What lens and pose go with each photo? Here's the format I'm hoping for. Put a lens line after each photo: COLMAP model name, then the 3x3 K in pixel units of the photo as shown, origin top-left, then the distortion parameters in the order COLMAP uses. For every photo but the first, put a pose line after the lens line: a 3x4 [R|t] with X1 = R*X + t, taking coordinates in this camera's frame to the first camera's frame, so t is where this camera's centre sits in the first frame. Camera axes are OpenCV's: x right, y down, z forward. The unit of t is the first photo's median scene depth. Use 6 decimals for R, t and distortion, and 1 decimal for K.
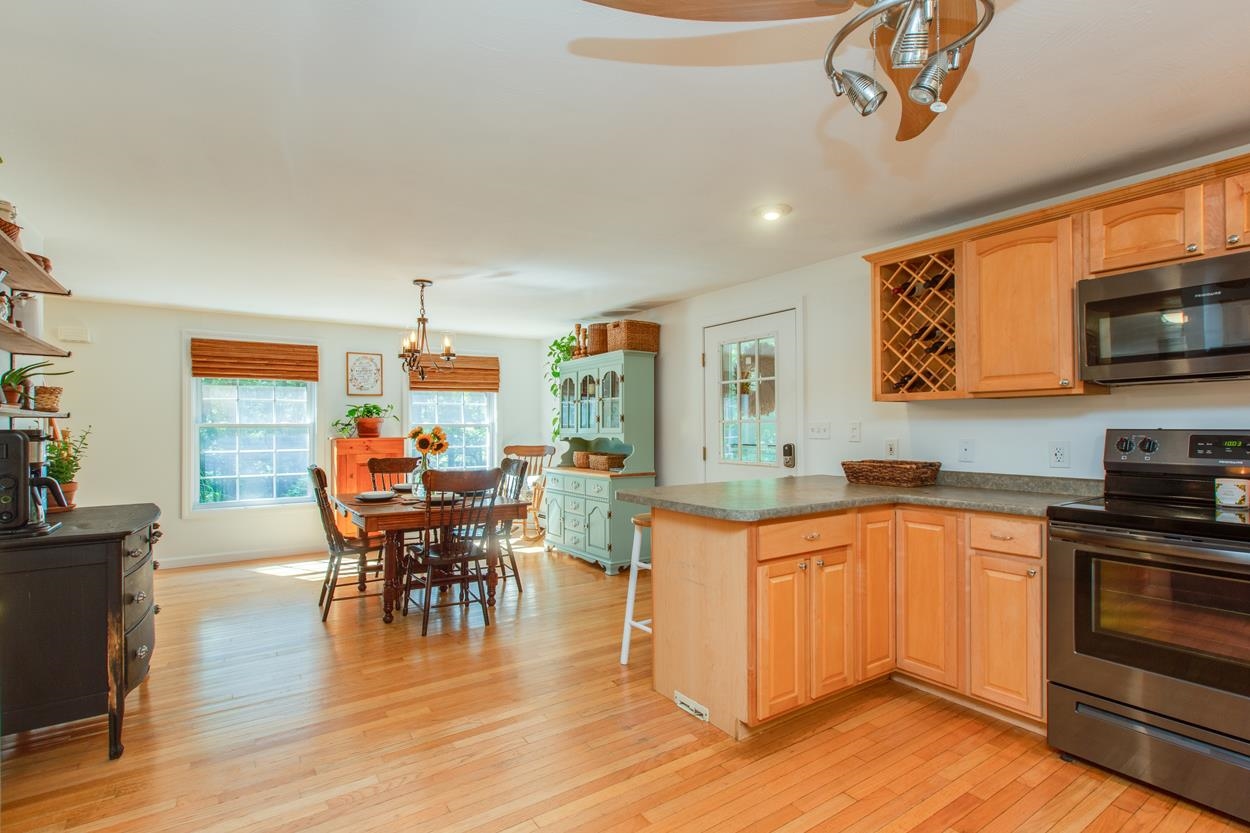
lens RADIAL K [[598.2, 0, 649.6], [0, 598.2, 420.4], [0, 0, 1]] dist [-0.000256, 0.000089]
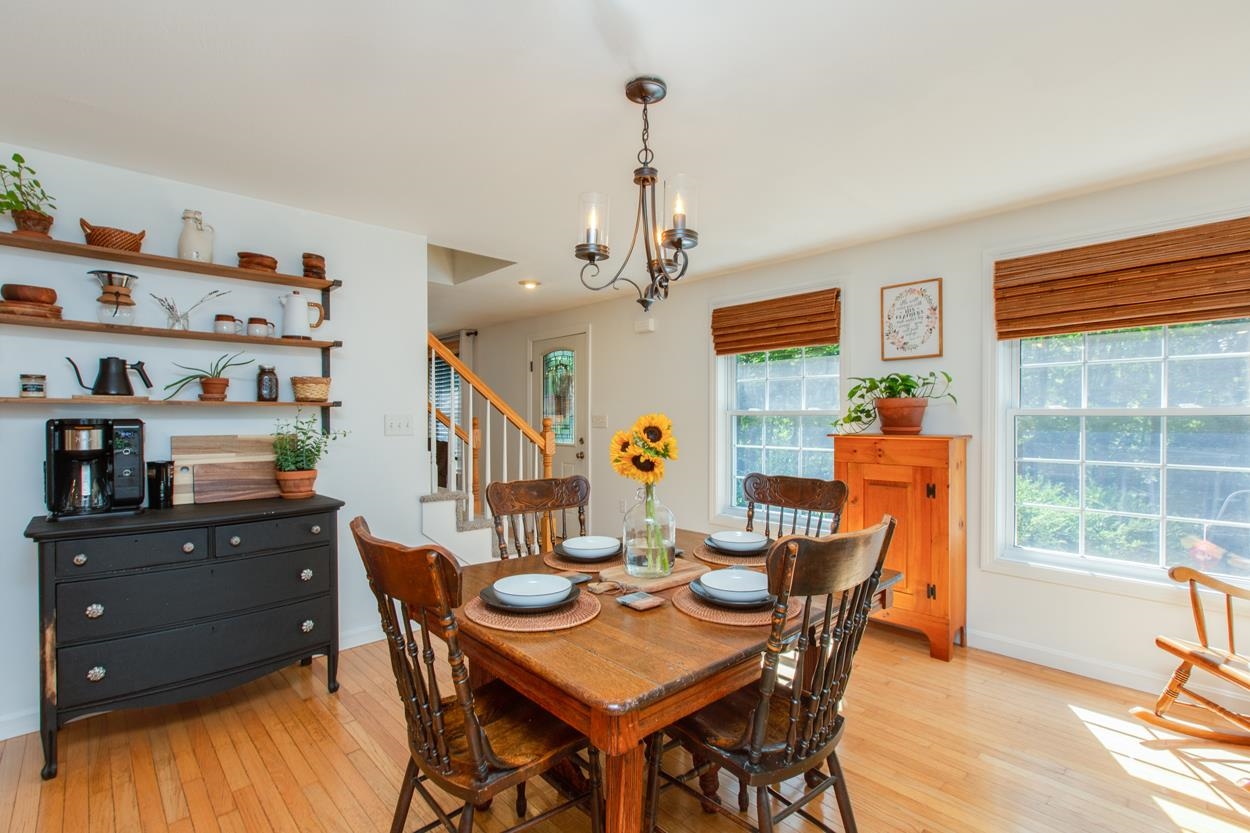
lens RADIAL K [[571.4, 0, 670.1], [0, 571.4, 413.8], [0, 0, 1]] dist [-0.000748, -0.000001]
pose [[0.127434, 0.007865, -0.991816, 0.029726], [0.015979, 0.999822, 0.009982, 0.000963], [0.991718, -0.017120, 0.127285, 0.796468]]
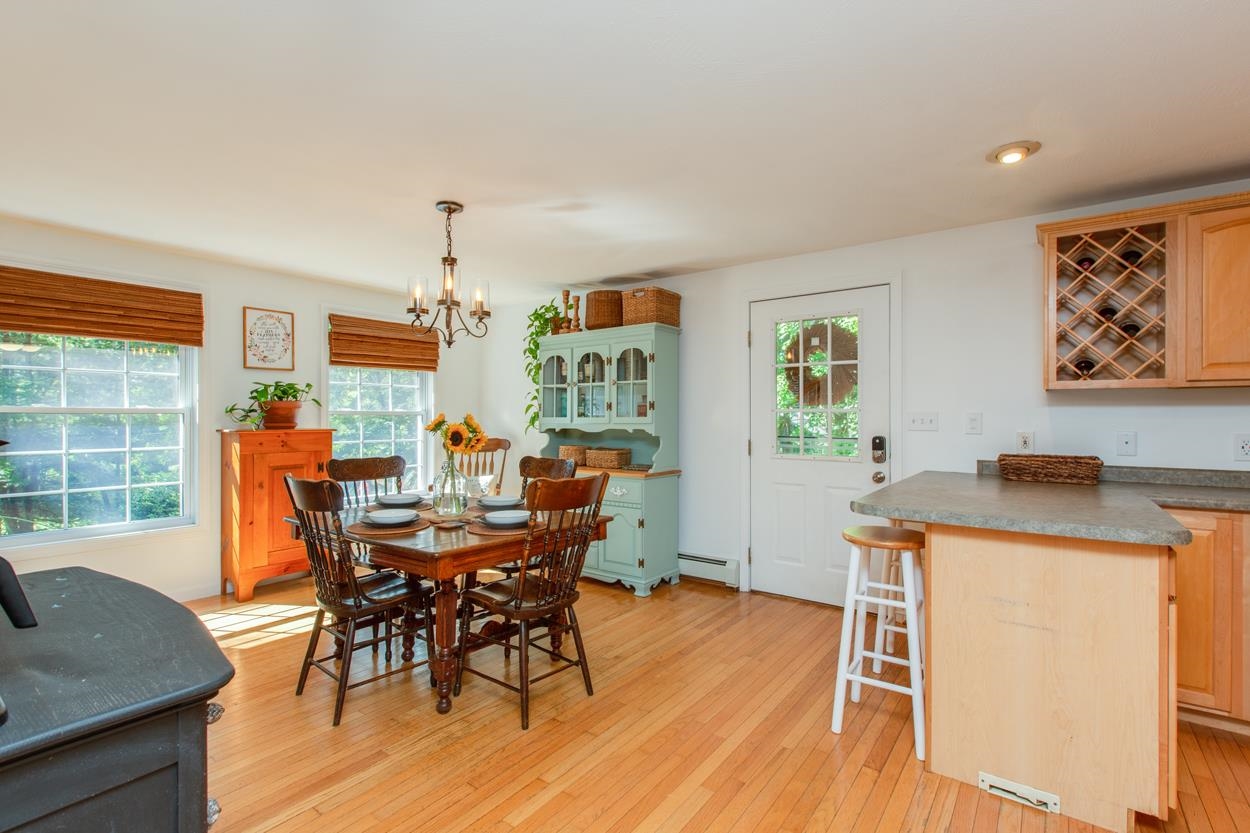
lens RADIAL K [[577.5, 0, 620.0], [0, 577.5, 416.5], [0, 0, 1]] dist [-0.001390, 0.000180]
pose [[0.951904, 0.005590, 0.306346, -0.326593], [-0.008736, 0.999922, 0.008899, 0.004548], [-0.306273, -0.011147, 0.951879, 0.249111]]
